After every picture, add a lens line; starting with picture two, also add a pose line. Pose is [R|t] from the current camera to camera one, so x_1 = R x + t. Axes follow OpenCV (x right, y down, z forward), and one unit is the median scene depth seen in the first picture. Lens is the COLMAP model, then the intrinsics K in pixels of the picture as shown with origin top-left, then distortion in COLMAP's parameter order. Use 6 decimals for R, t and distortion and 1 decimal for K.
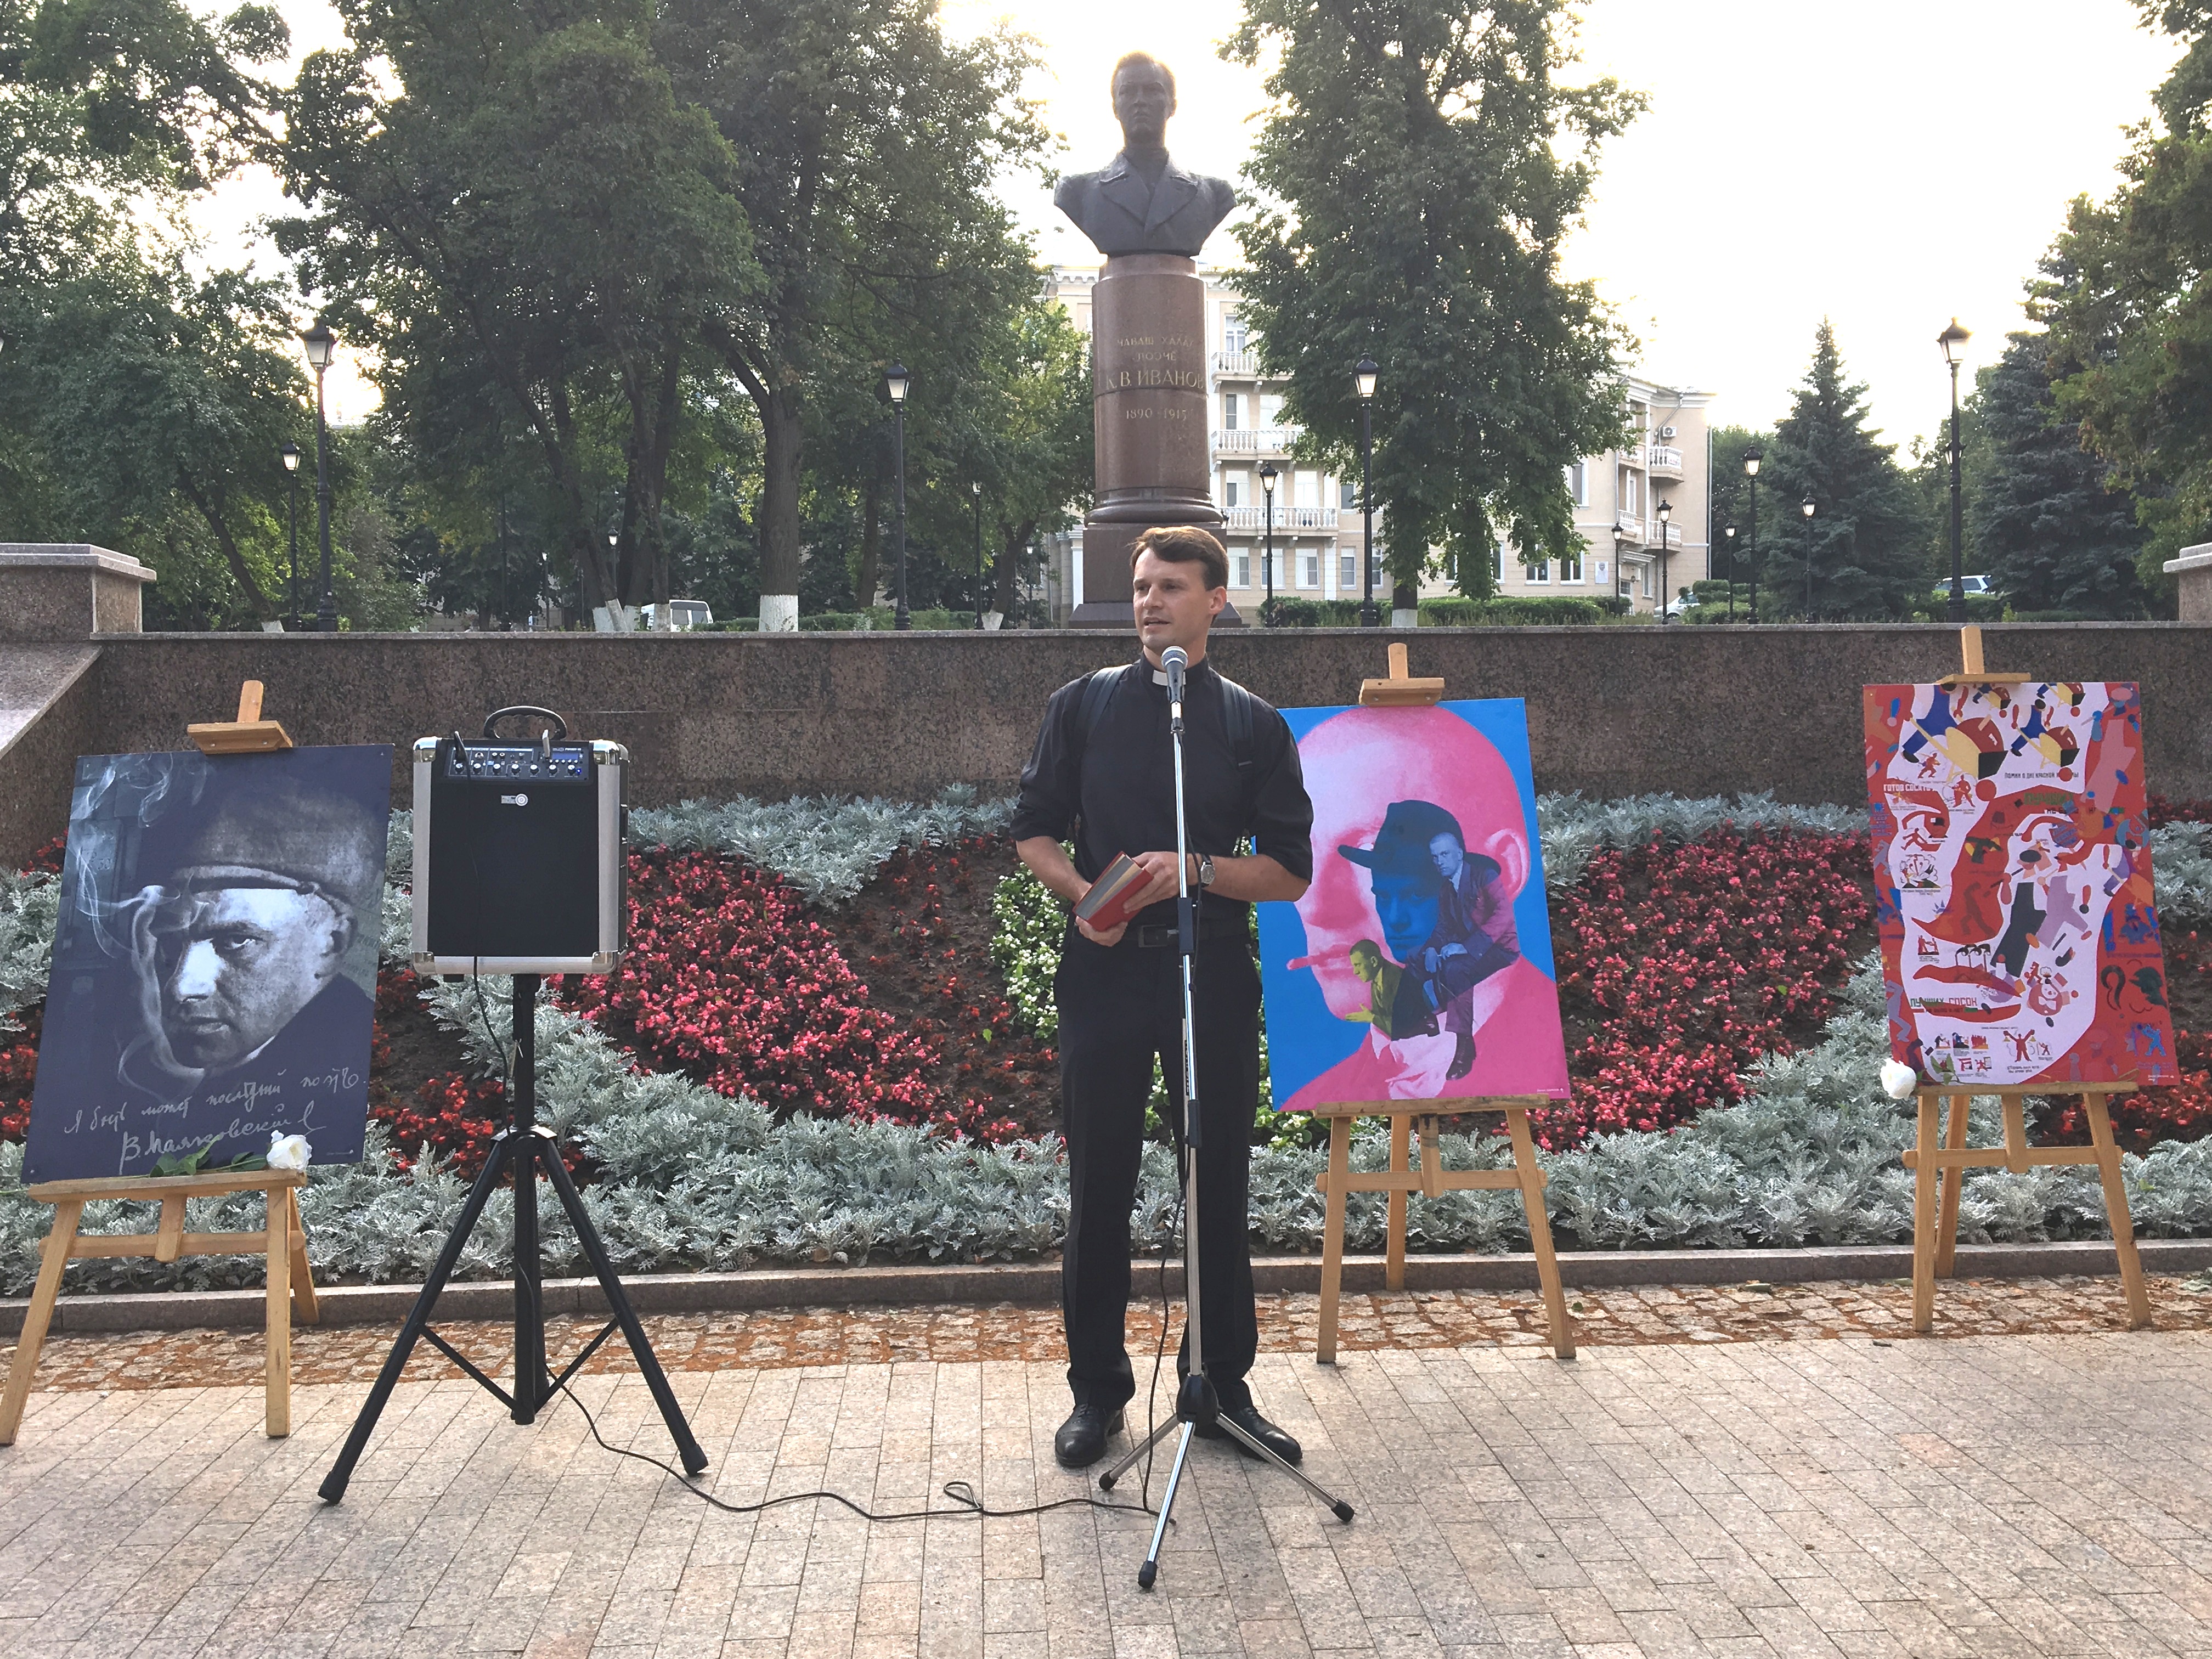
lens RADIAL K [[2048.5, 0, 1106.0], [0, 2048.5, 829.5], [0, 0, 1]] dist [0.110823, -0.174110]
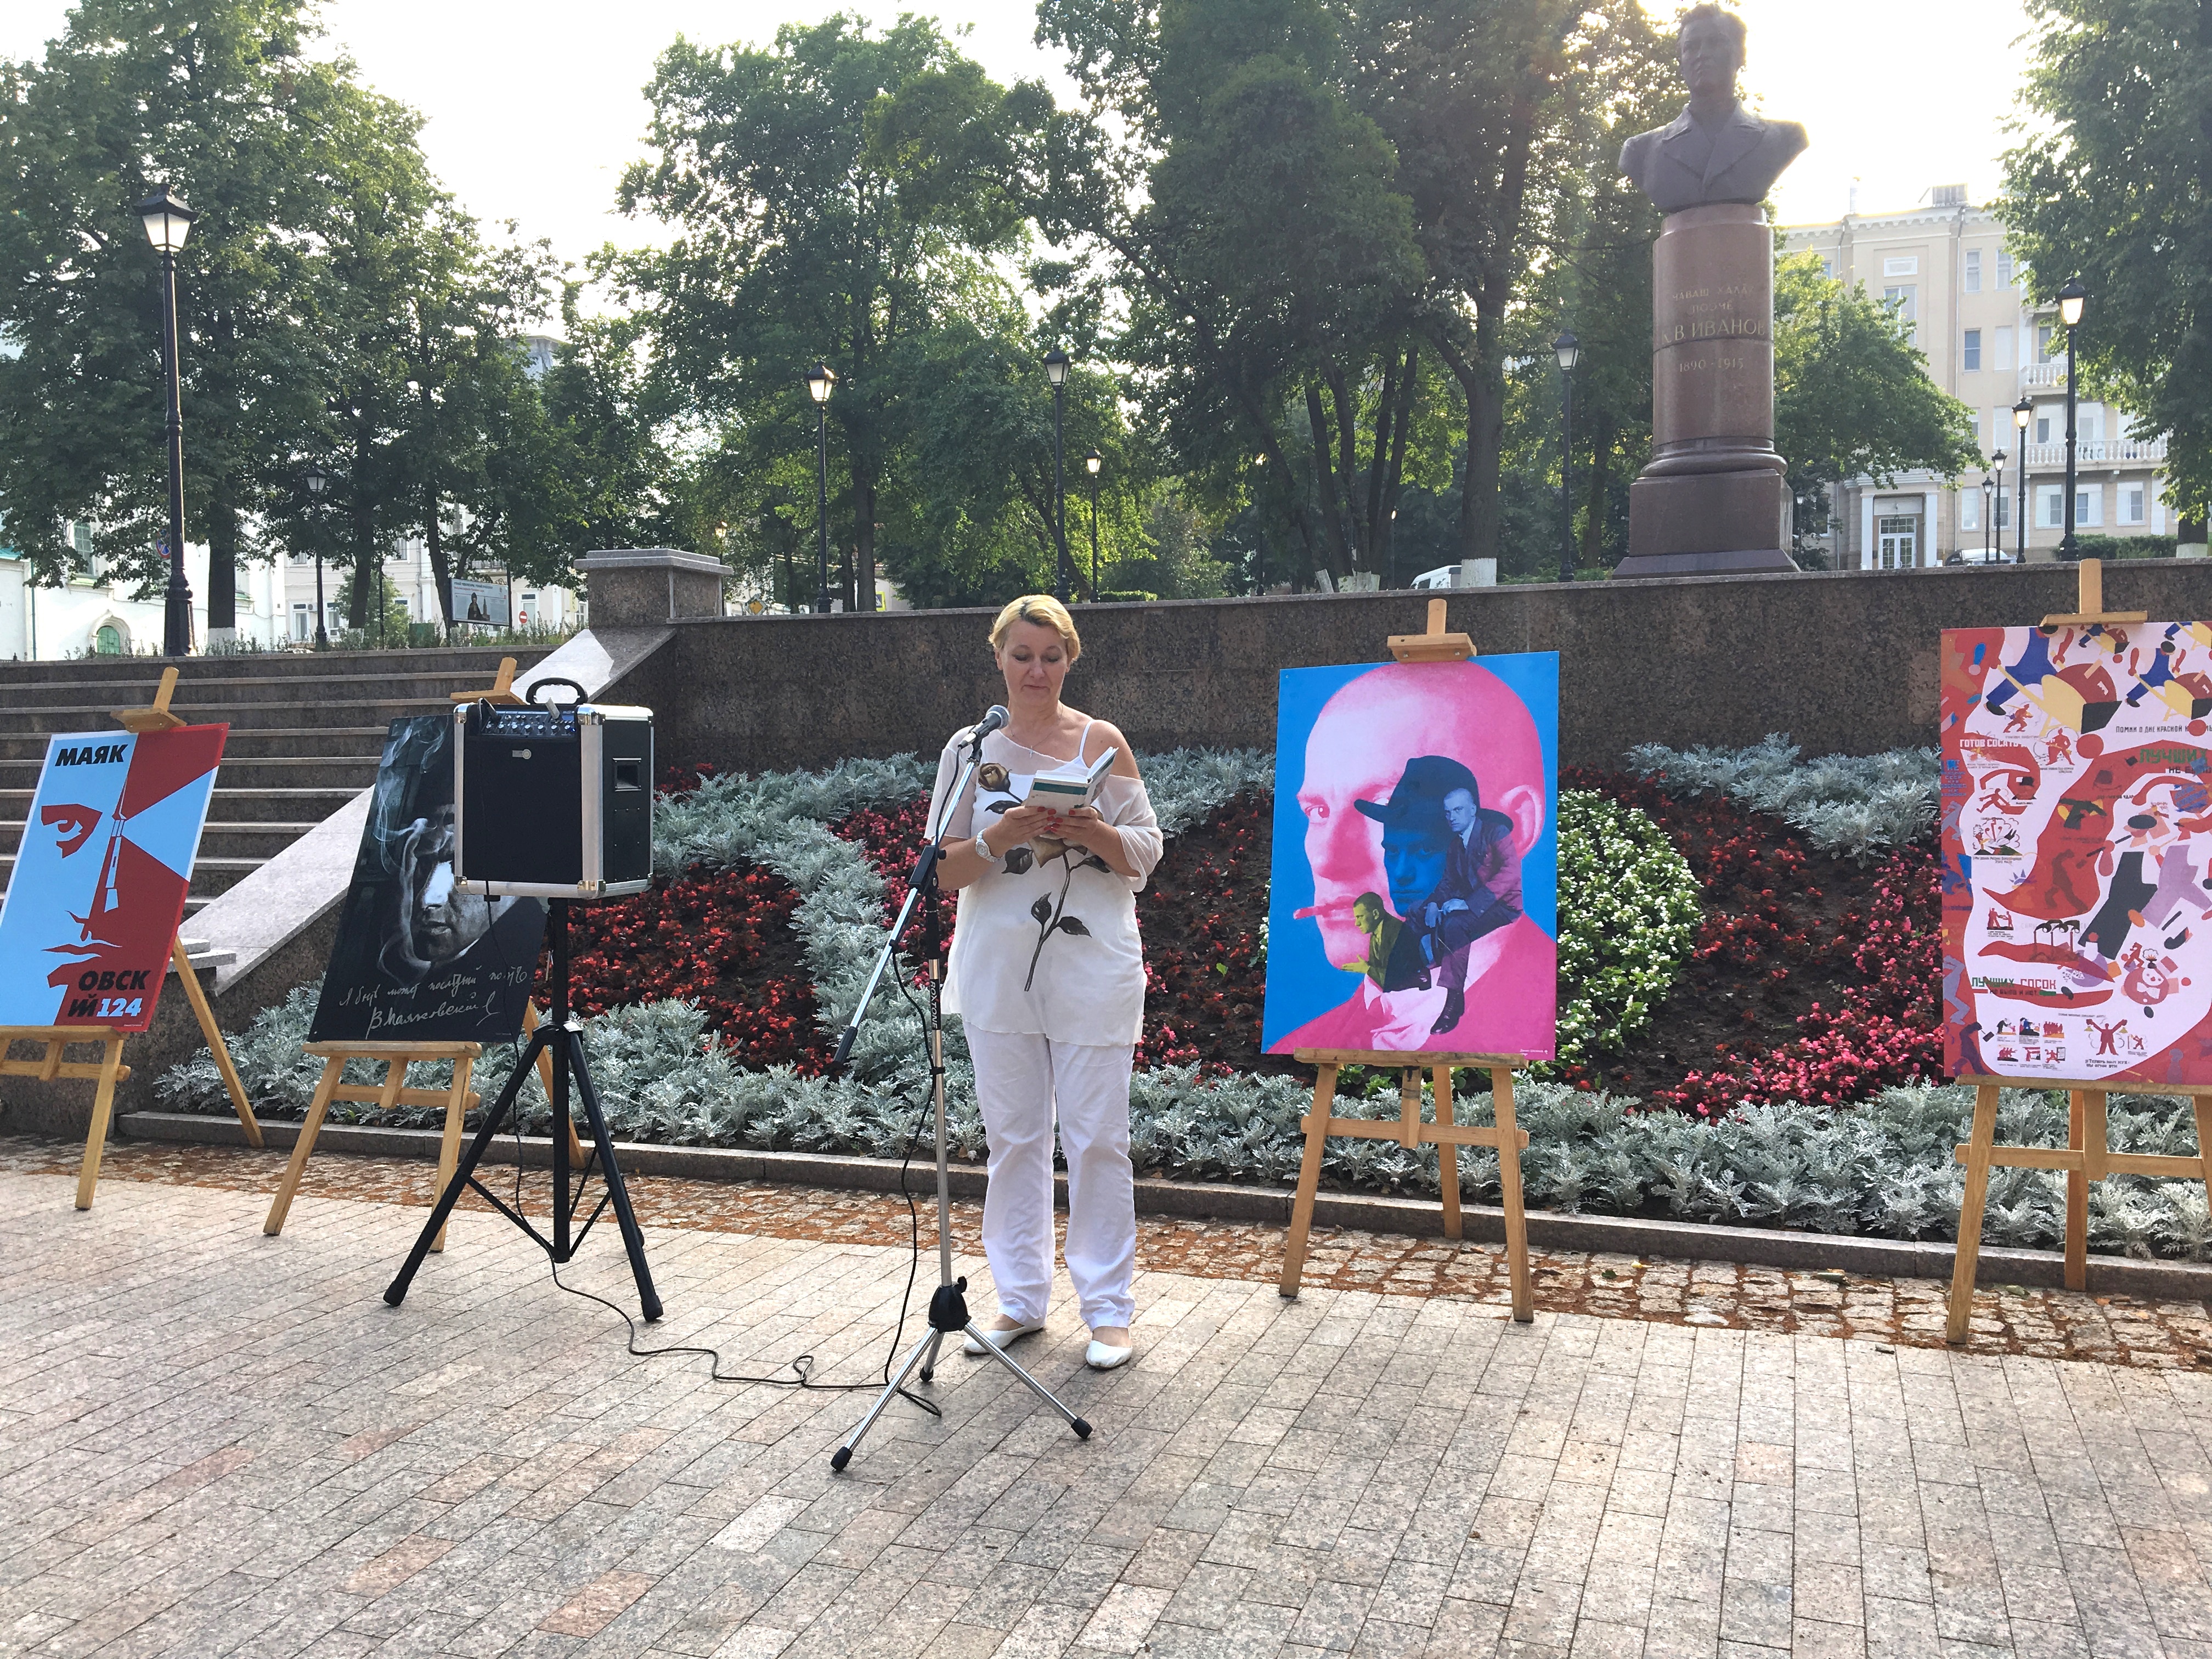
lens RADIAL K [[1856.1, 0, 1106.0], [0, 1856.1, 829.5], [0, 0, 1]] dist [0.099891, -0.143036]
pose [[0.913903, 0.019797, -0.405449, 0.341029], [-0.007534, 0.999465, 0.031819, -0.005460], [0.405862, -0.026024, 0.913564, 0.091919]]
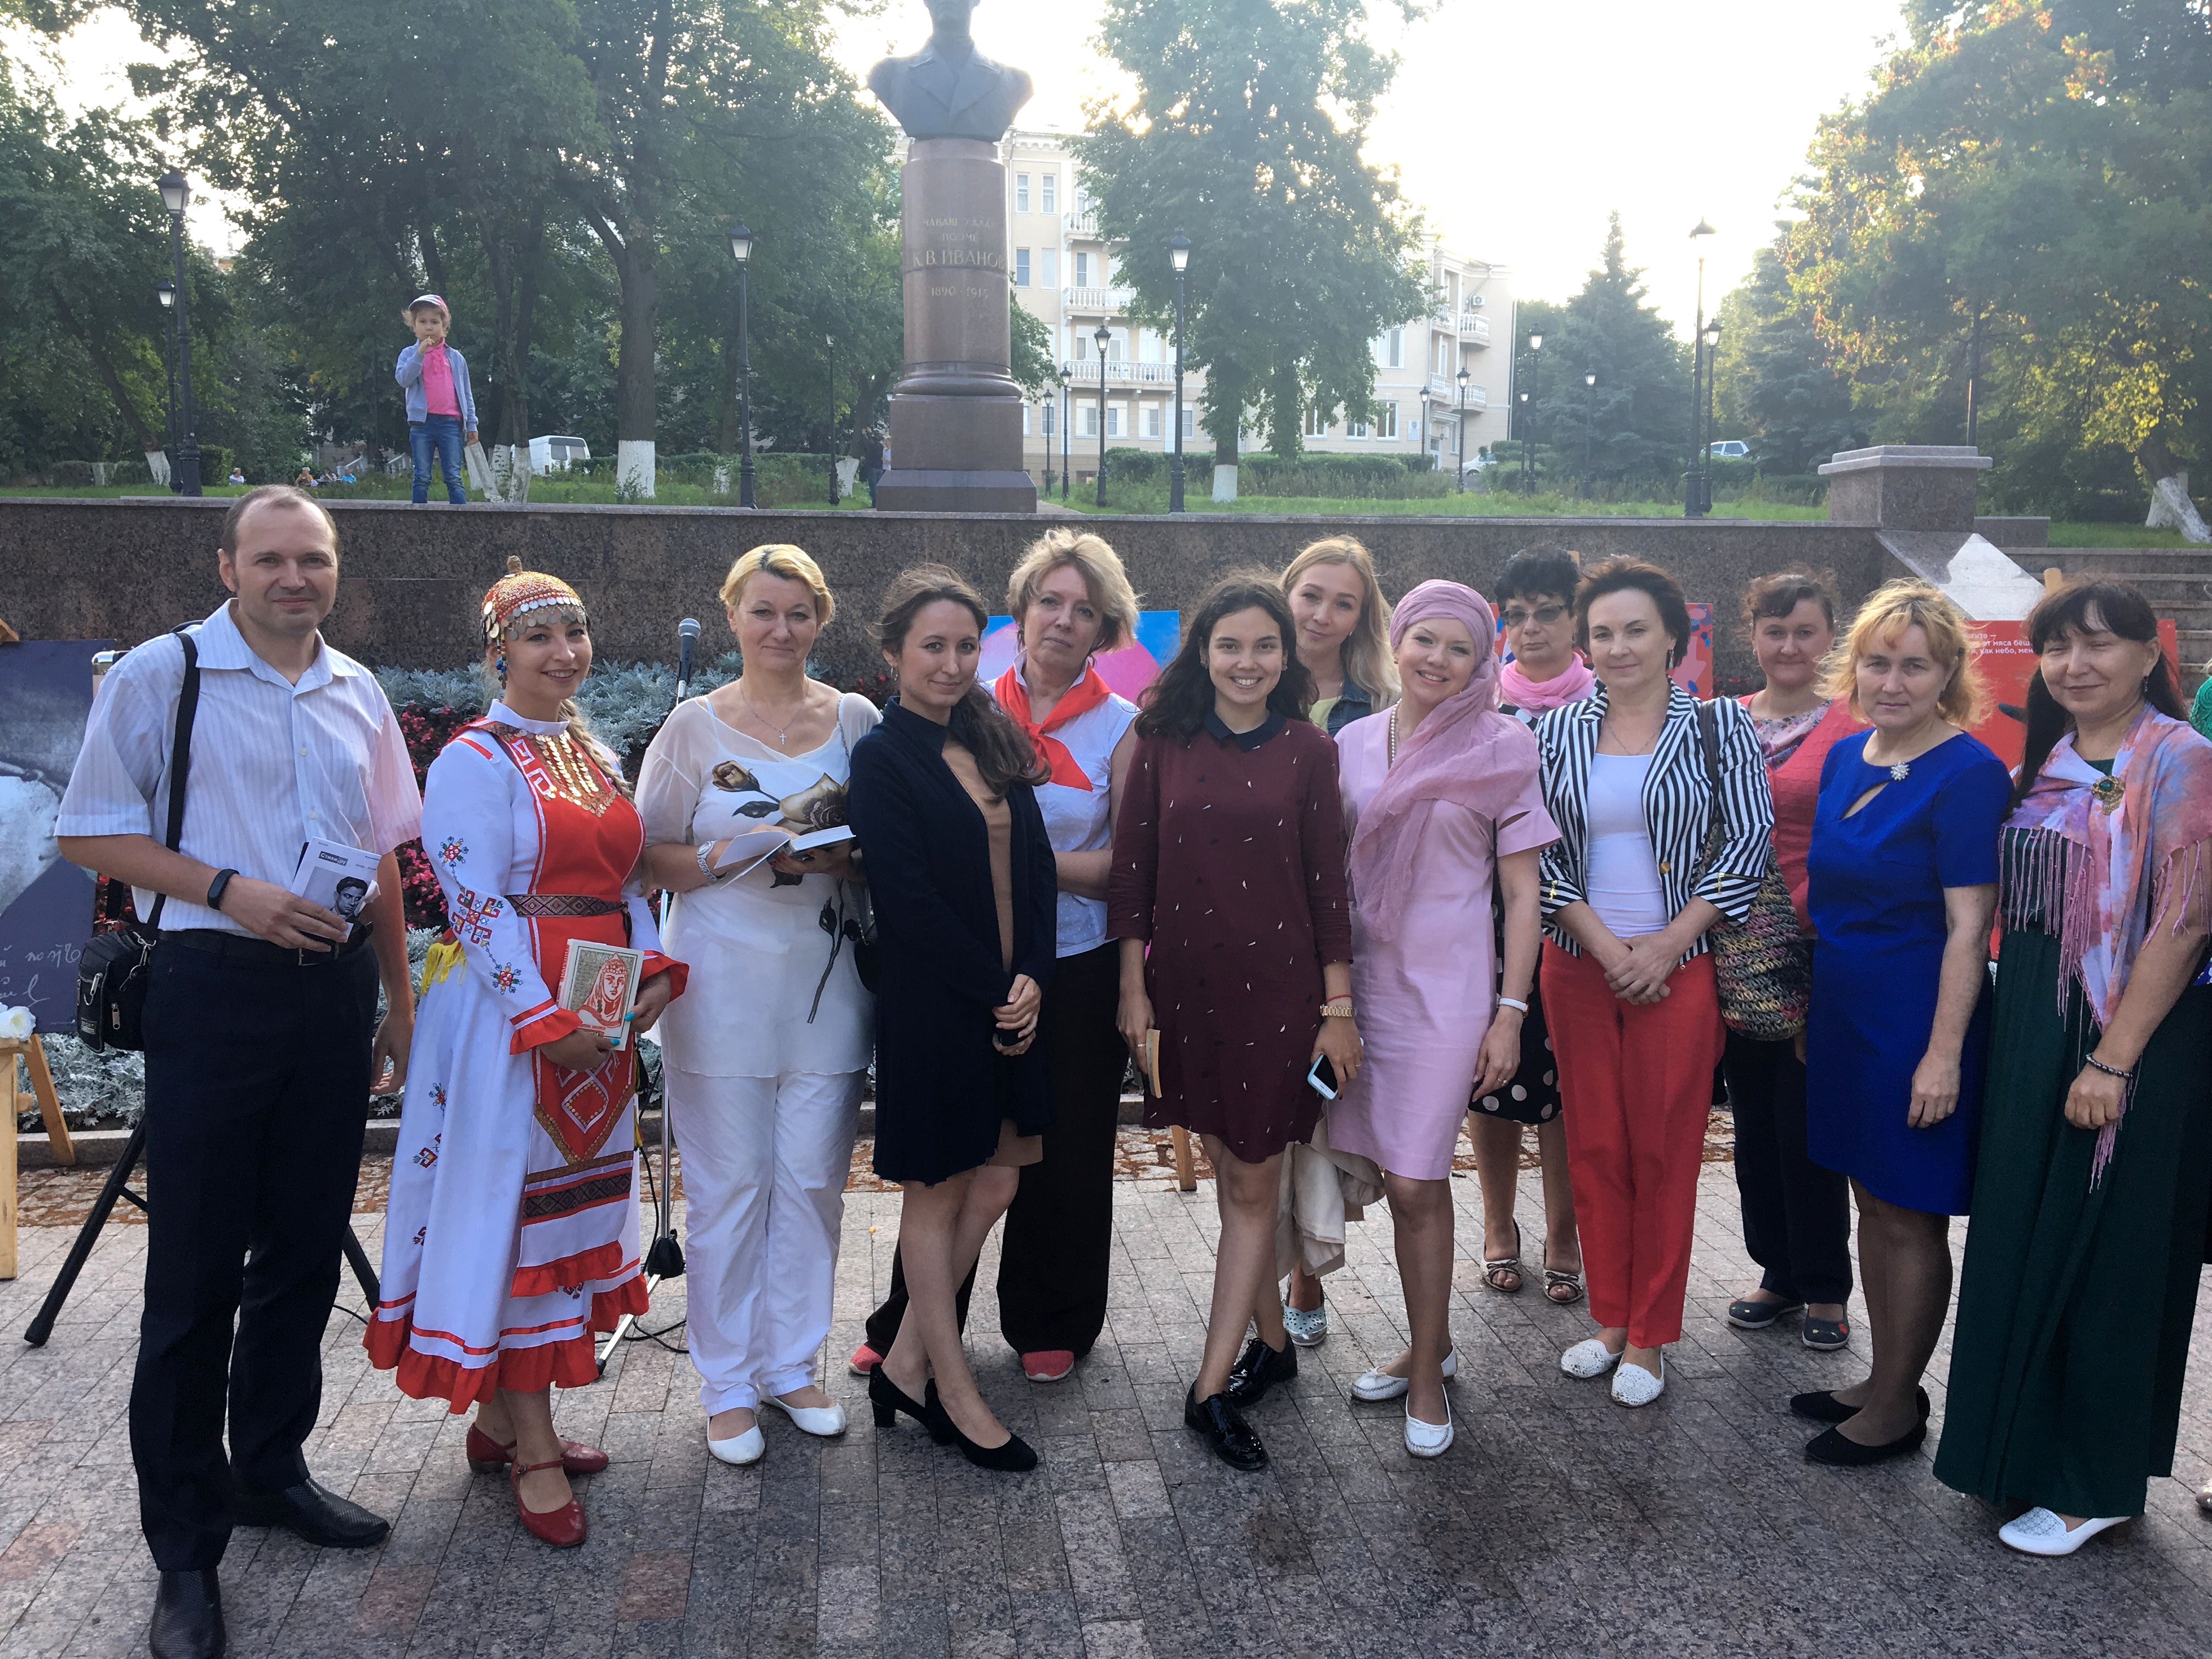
lens RADIAL K [[1859.3, 0, 1106.0], [0, 1859.3, 829.5], [0, 0, 1]] dist [0.069432, -0.078072]
pose [[0.997382, 0.007374, 0.071938, 0.084761], [-0.014068, 0.995567, 0.092999, -0.036083], [-0.070934, -0.093767, 0.993064, -0.010024]]
